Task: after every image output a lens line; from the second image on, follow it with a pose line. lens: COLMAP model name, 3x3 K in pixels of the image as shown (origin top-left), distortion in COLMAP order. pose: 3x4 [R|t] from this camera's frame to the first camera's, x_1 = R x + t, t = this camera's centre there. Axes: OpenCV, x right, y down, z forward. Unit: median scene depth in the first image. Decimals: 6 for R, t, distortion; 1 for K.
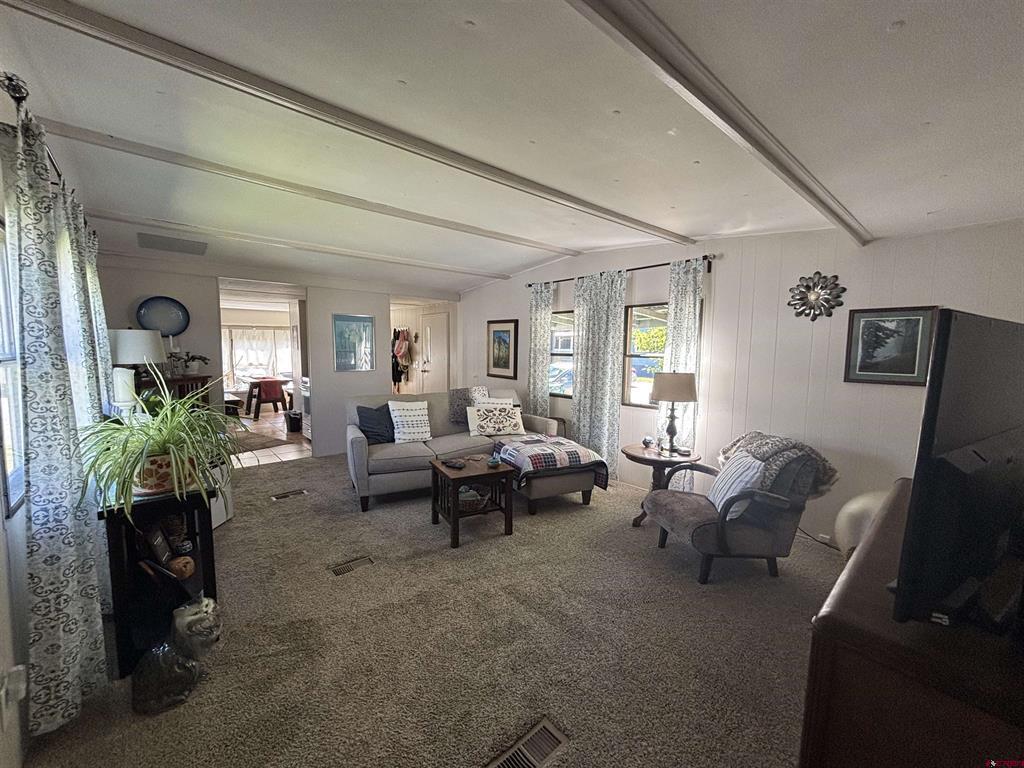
lens RADIAL K [[411.6, 0, 512.0], [0, 411.6, 384.0], [0, 0, 1]] dist [0.000030, 0.000369]
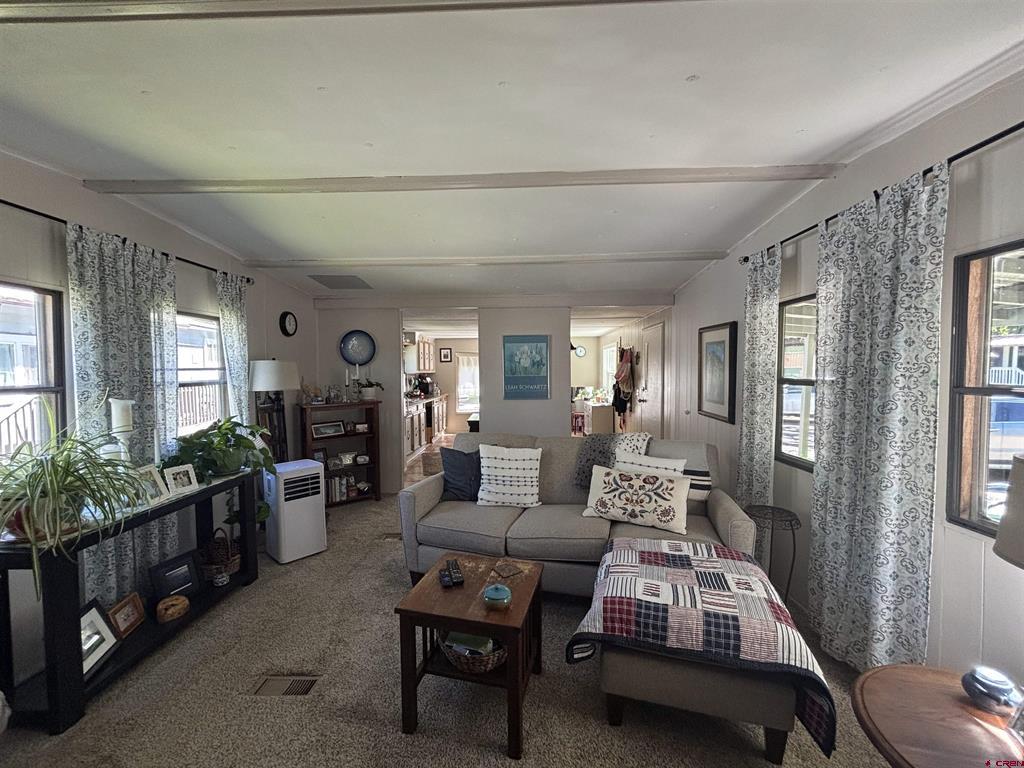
lens RADIAL K [[411.6, 0, 512.0], [0, 411.6, 384.0], [0, 0, 1]] dist [0.000030, 0.000369]
pose [[0.728528, 0.010322, -0.684938, 0.235736], [-0.046821, 0.998298, -0.034756, -0.042121], [0.683414, 0.057390, 0.727772, 0.454811]]
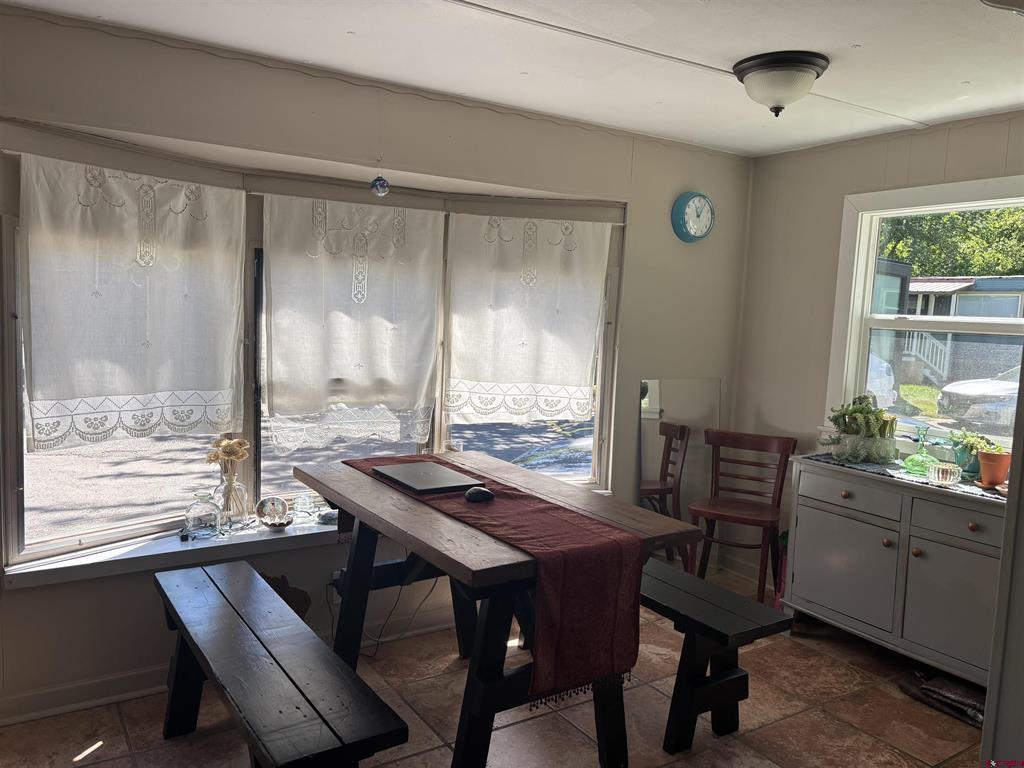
lens RADIAL K [[763.5, 0, 514.6], [0, 763.5, 385.7], [0, 0, 1]] dist [0.003113, -0.007662]
pose [[0.989423, 0.044282, -0.138135, -1.037422], [-0.043933, 0.999019, 0.005576, -0.108541], [0.138246, 0.000552, 0.990398, 1.360047]]
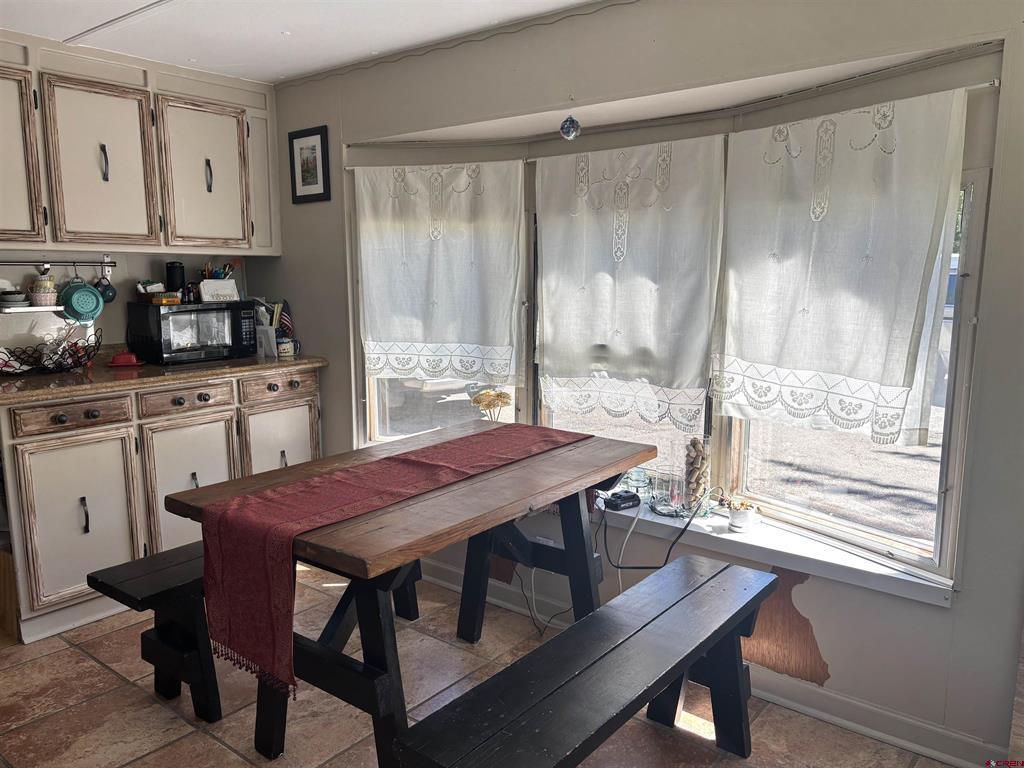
lens RADIAL K [[771.5, 0, 511.8], [0, 771.5, 397.8], [0, 0, 1]] dist [0.007663, -0.008665]
pose [[0.175121, 0.155142, -0.972247, -0.649502], [-0.085556, 0.986169, 0.141953, -0.147200], [0.980823, 0.058322, 0.185972, 1.851248]]
